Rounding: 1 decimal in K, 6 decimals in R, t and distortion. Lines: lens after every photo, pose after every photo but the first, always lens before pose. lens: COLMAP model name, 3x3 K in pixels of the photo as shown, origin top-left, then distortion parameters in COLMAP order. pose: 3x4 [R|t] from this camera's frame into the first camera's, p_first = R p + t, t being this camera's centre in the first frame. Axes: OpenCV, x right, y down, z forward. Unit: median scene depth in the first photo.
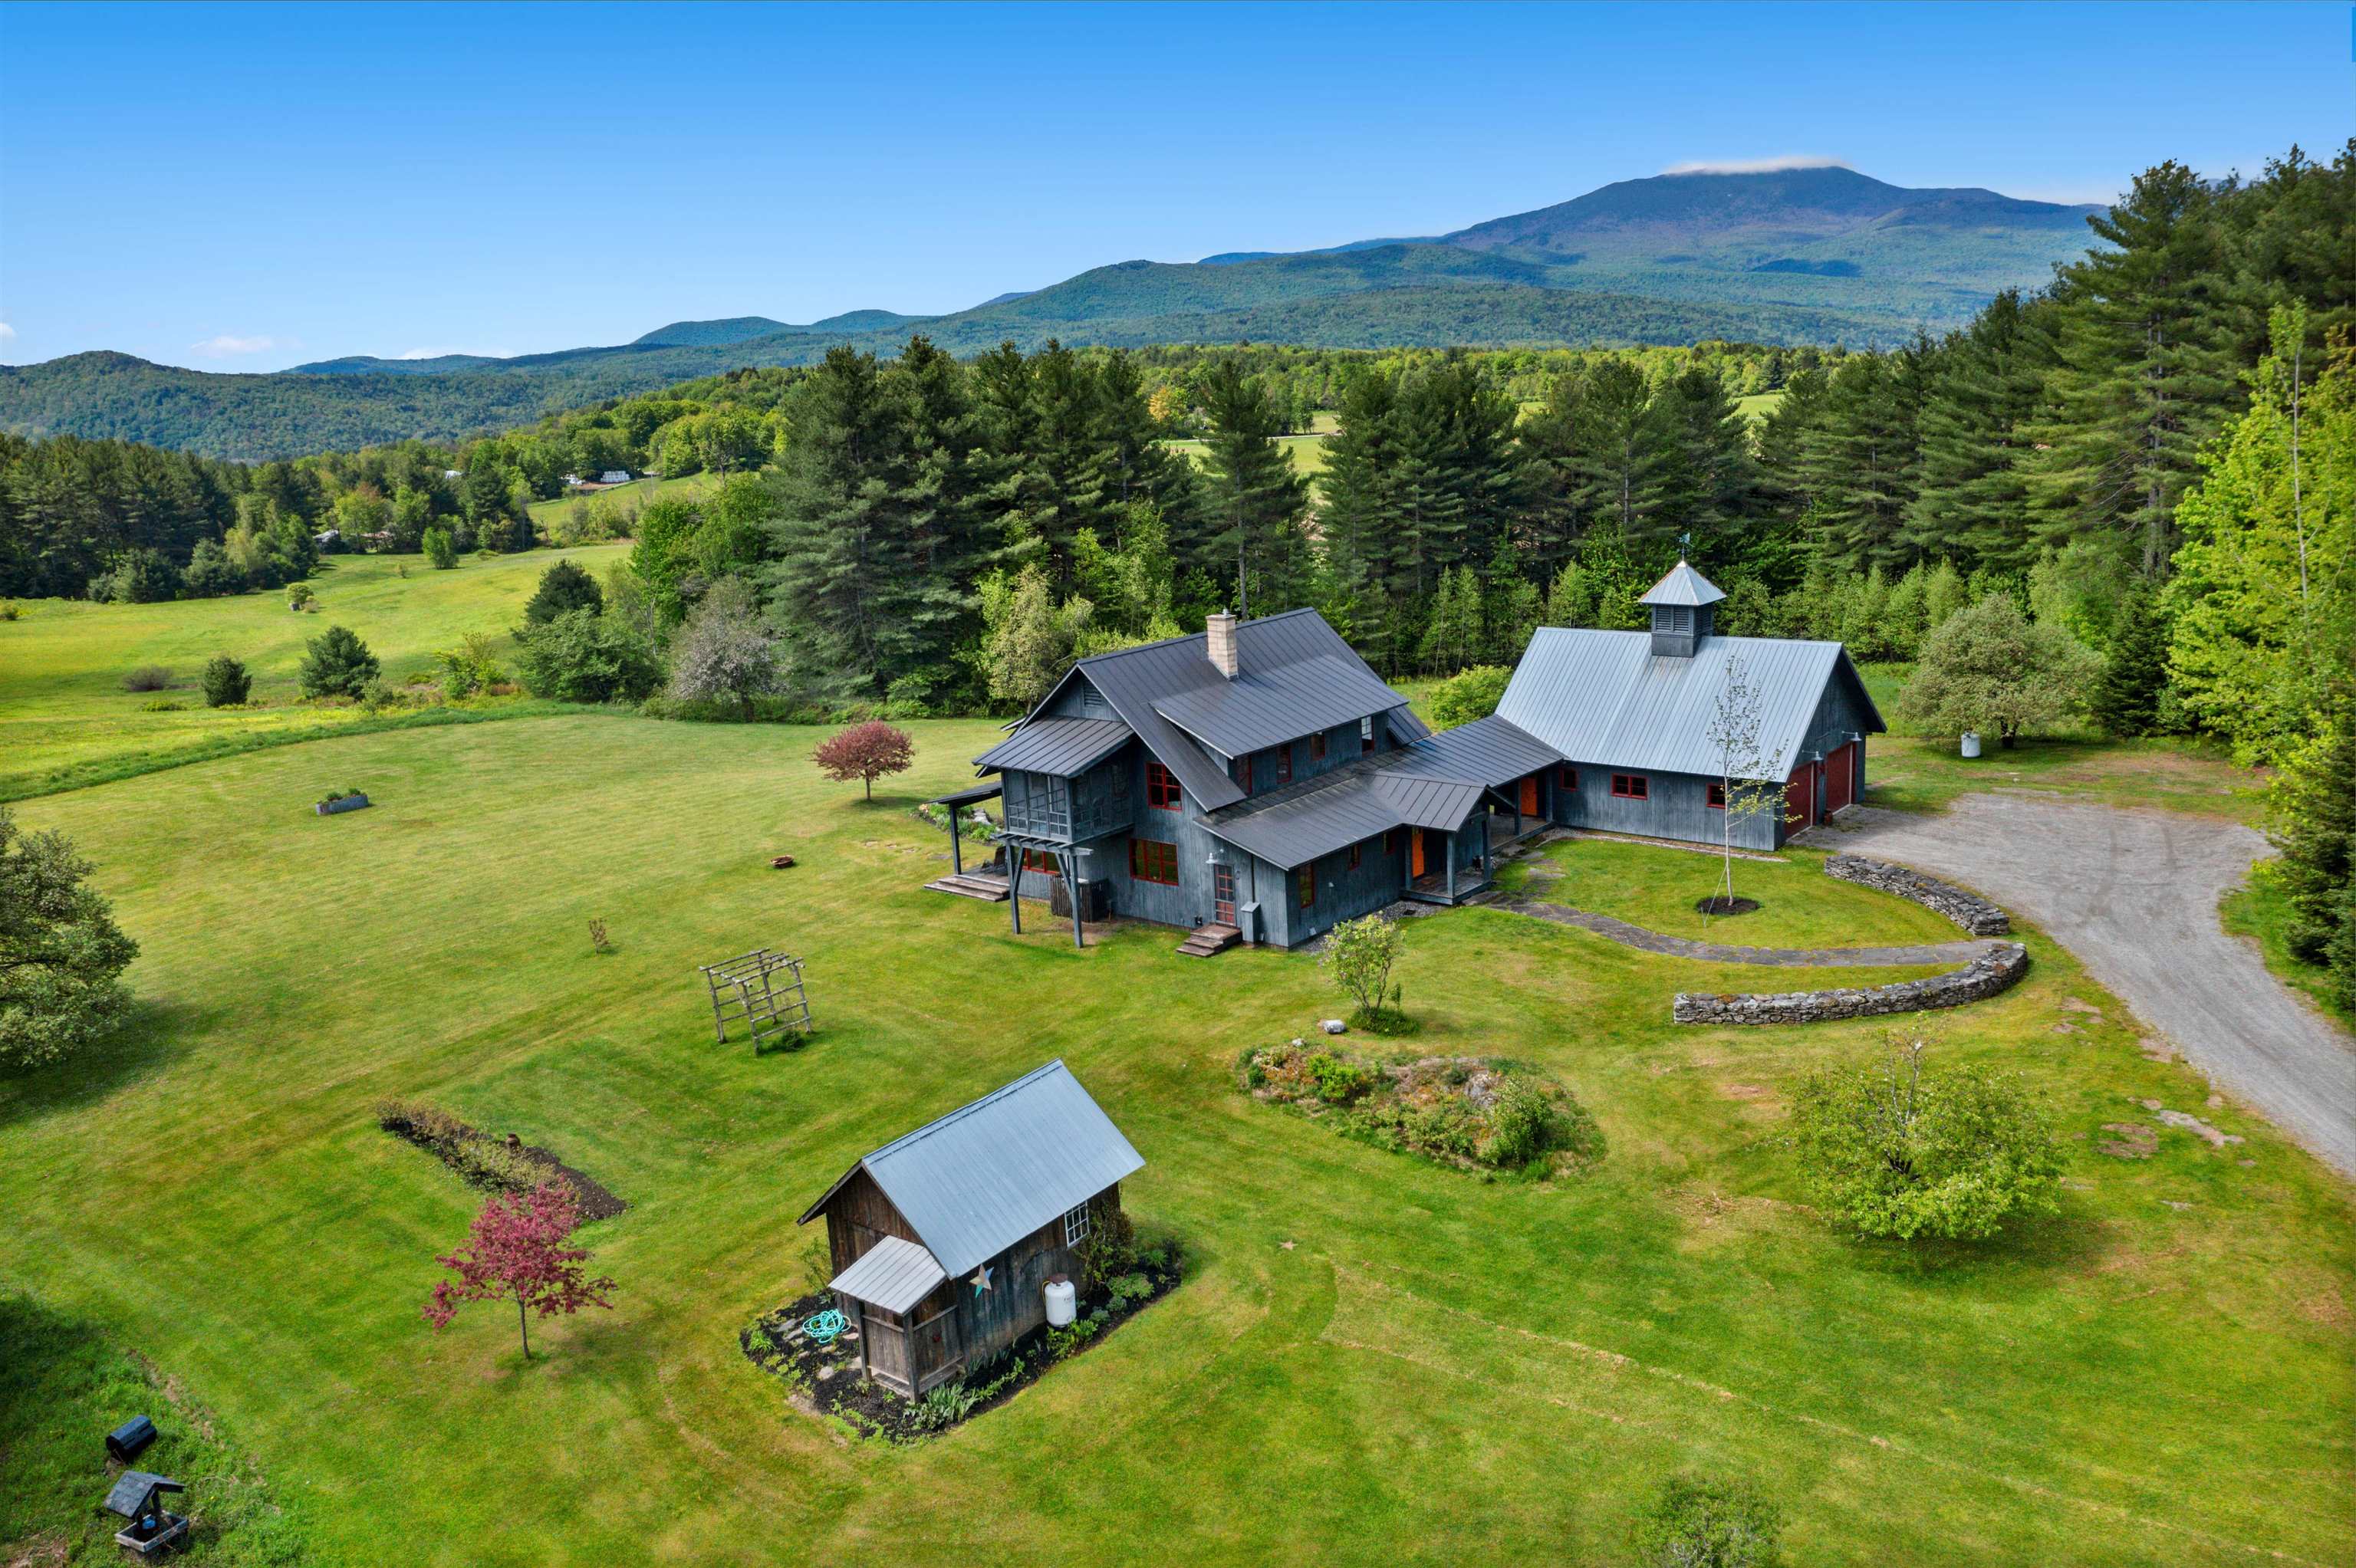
lens RADIAL K [[1834.3, 0, 1182.8], [0, 1834.3, 789.7], [0, 0, 1]] dist [-0.003220, -0.012707]
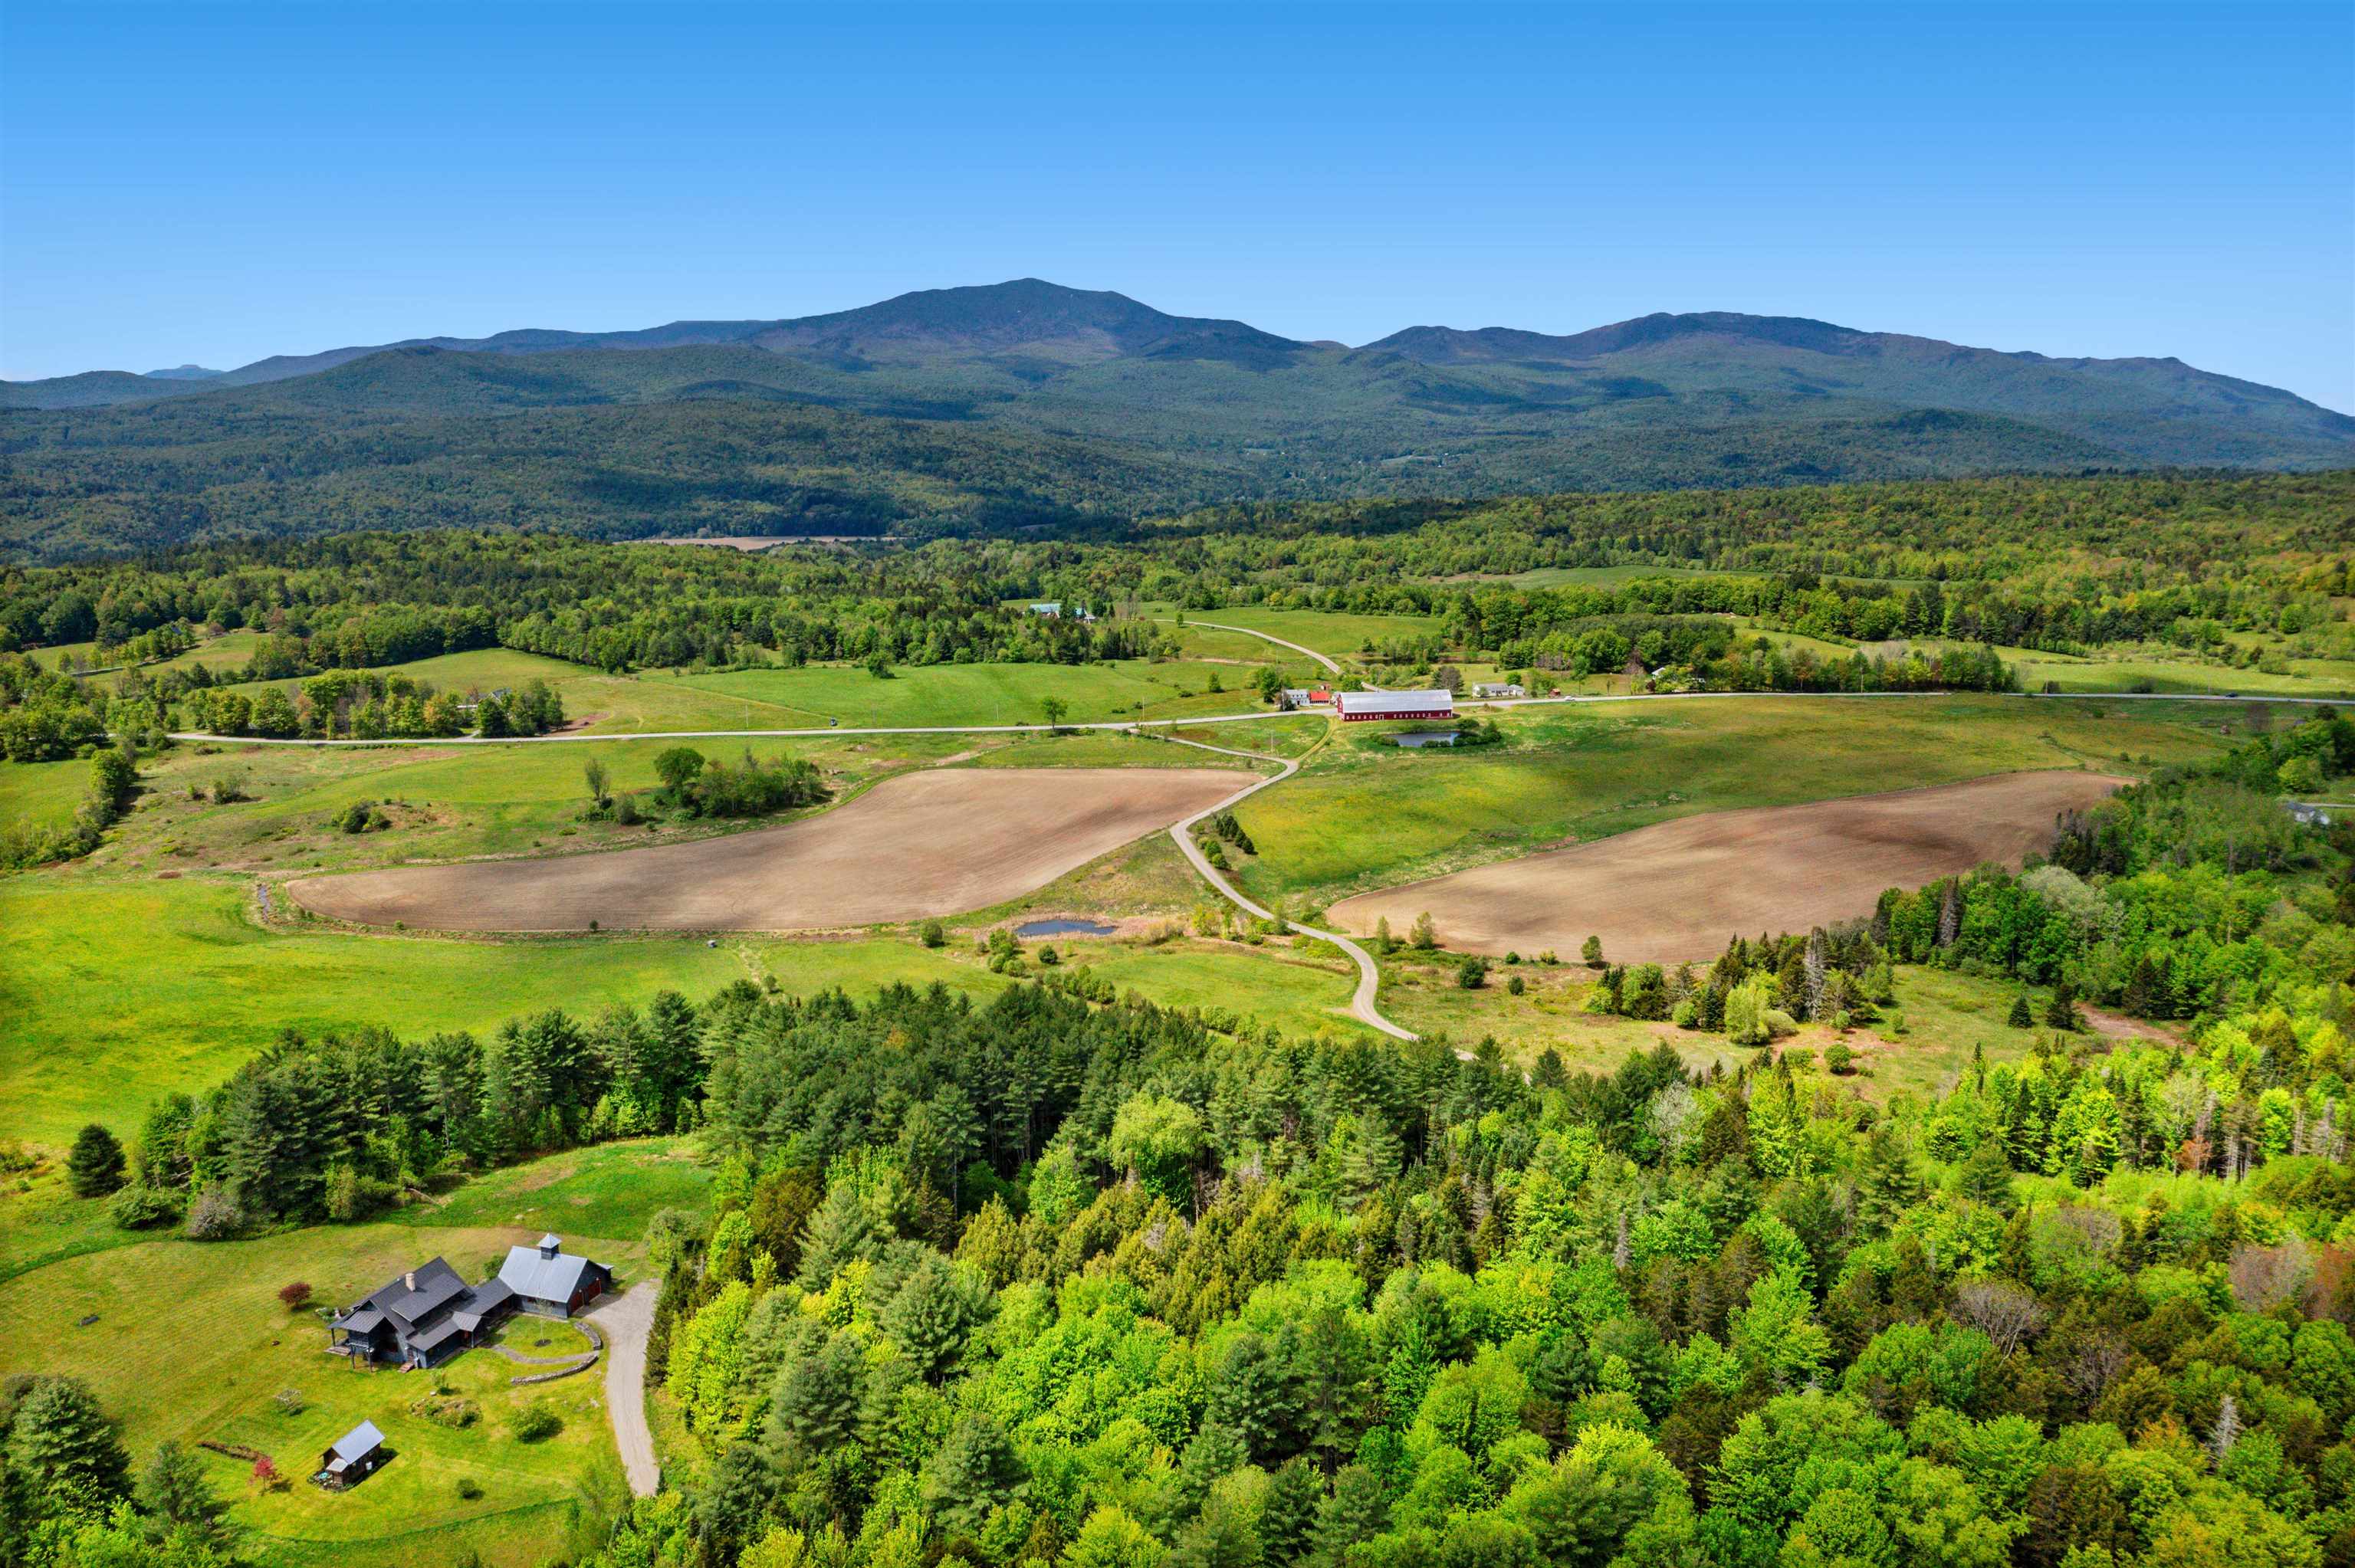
lens RADIAL K [[1833.5, 0, 1178.6], [0, 1833.5, 789.3], [0, 0, 1]] dist [-0.003220, -0.012707]
pose [[0.935245, -0.015972, 0.353639, 0.179556], [0.029089, 0.999071, -0.031807, -0.910044], [-0.352803, 0.040034, 0.934841, -3.068602]]
